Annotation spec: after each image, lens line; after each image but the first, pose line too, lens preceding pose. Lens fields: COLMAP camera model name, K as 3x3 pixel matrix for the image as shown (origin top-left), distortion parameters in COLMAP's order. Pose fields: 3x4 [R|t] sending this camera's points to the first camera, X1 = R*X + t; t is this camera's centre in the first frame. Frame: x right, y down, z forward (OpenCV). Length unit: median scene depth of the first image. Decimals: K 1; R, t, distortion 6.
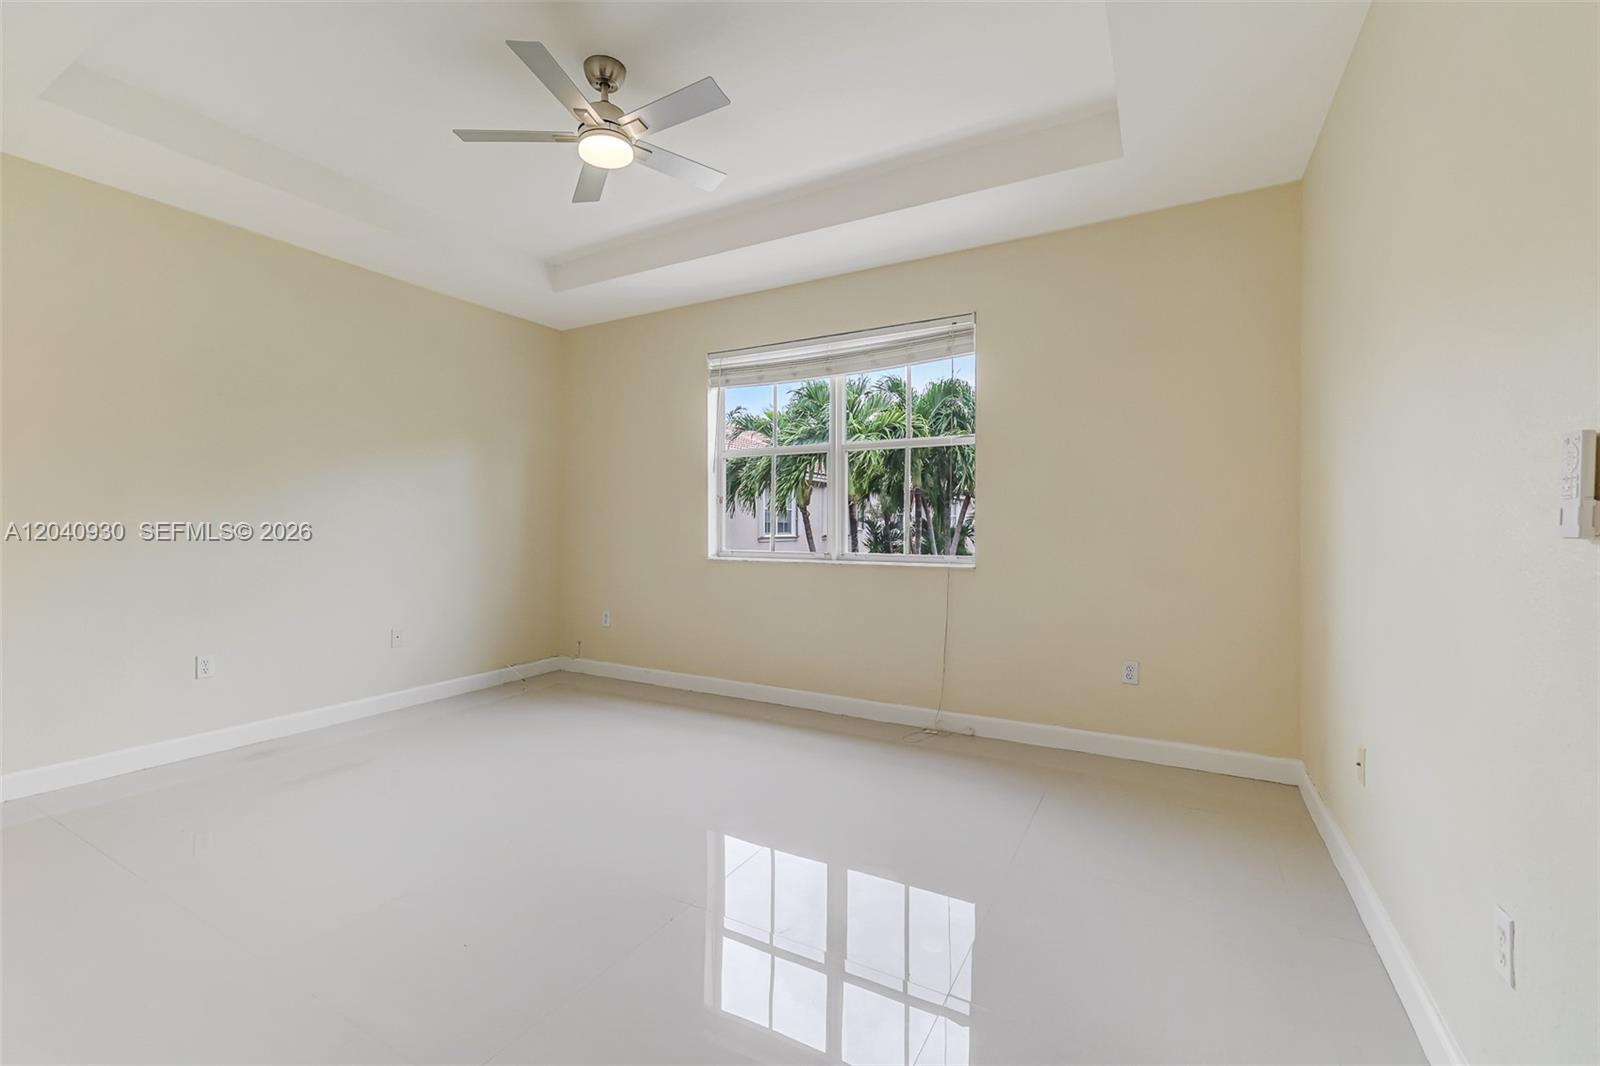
lens RADIAL K [[684.4, 0, 779.8], [0, 684.4, 529.5], [0, 0, 1]] dist [-0.001846, -0.000234]
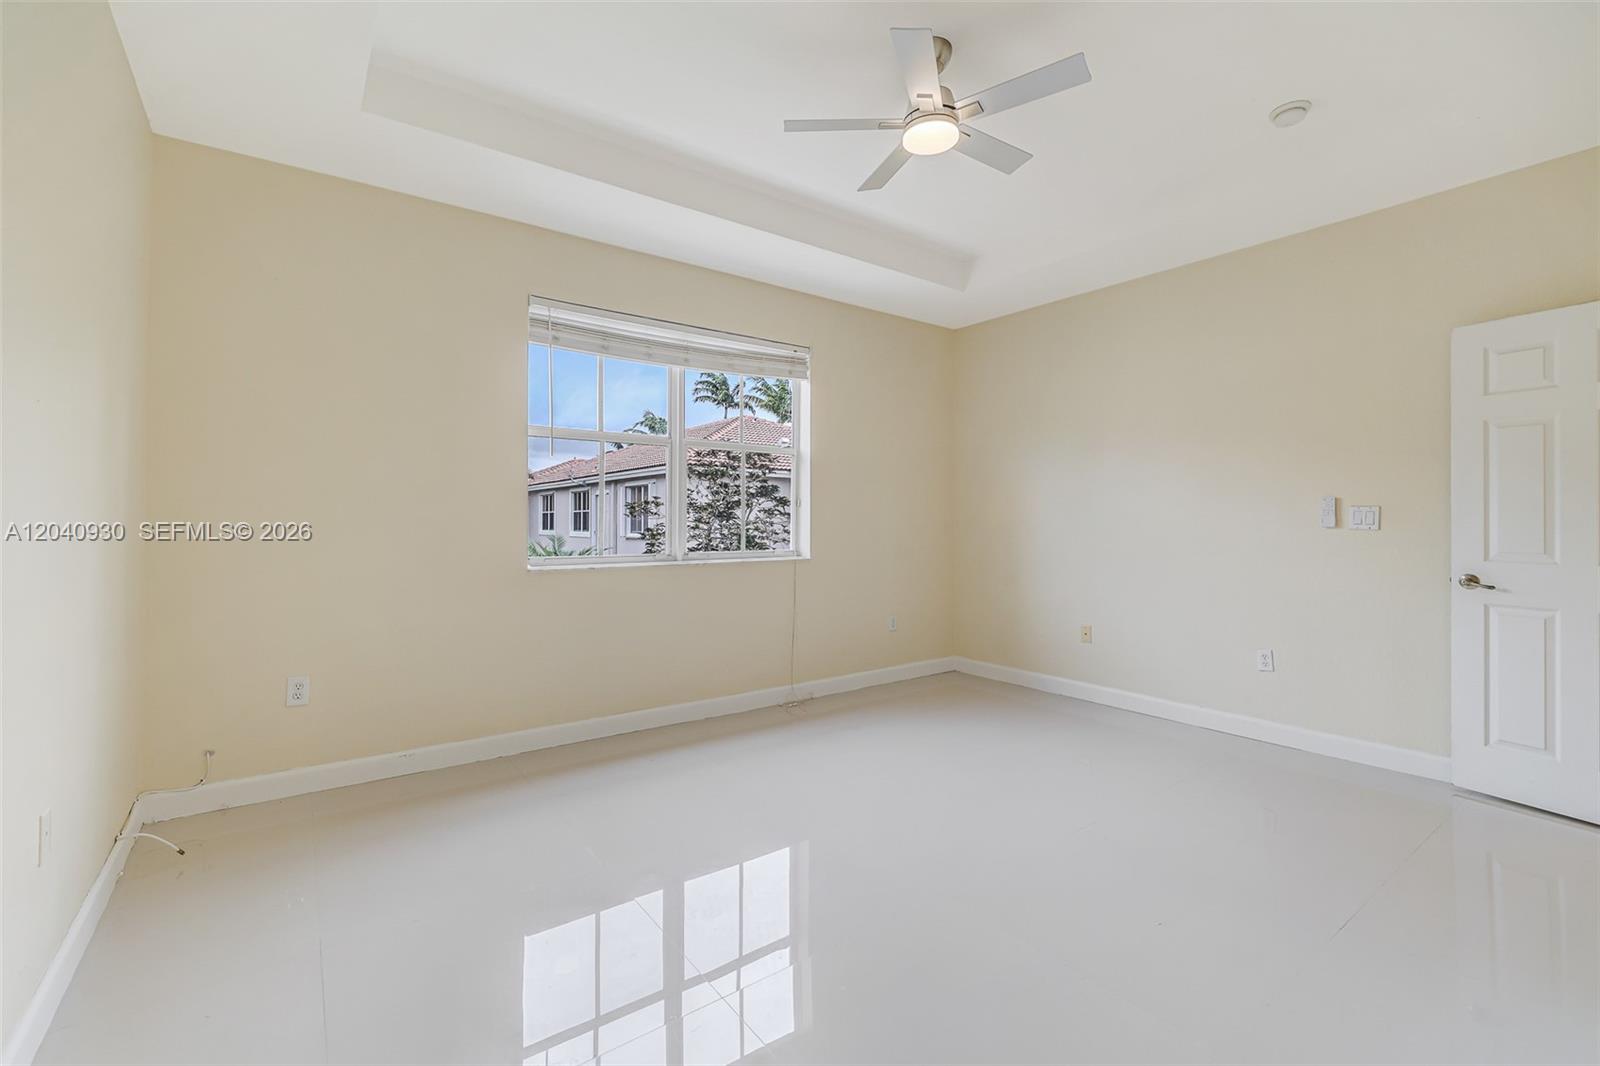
lens RADIAL K [[691.6, 0, 797.1], [0, 691.6, 540.0], [0, 0, 1]] dist [-0.002575, -0.000185]
pose [[0.391598, -0.028280, 0.919702, -0.764299], [0.004082, 0.999571, 0.028997, -0.013175], [-0.920127, -0.007601, 0.391545, 0.489018]]
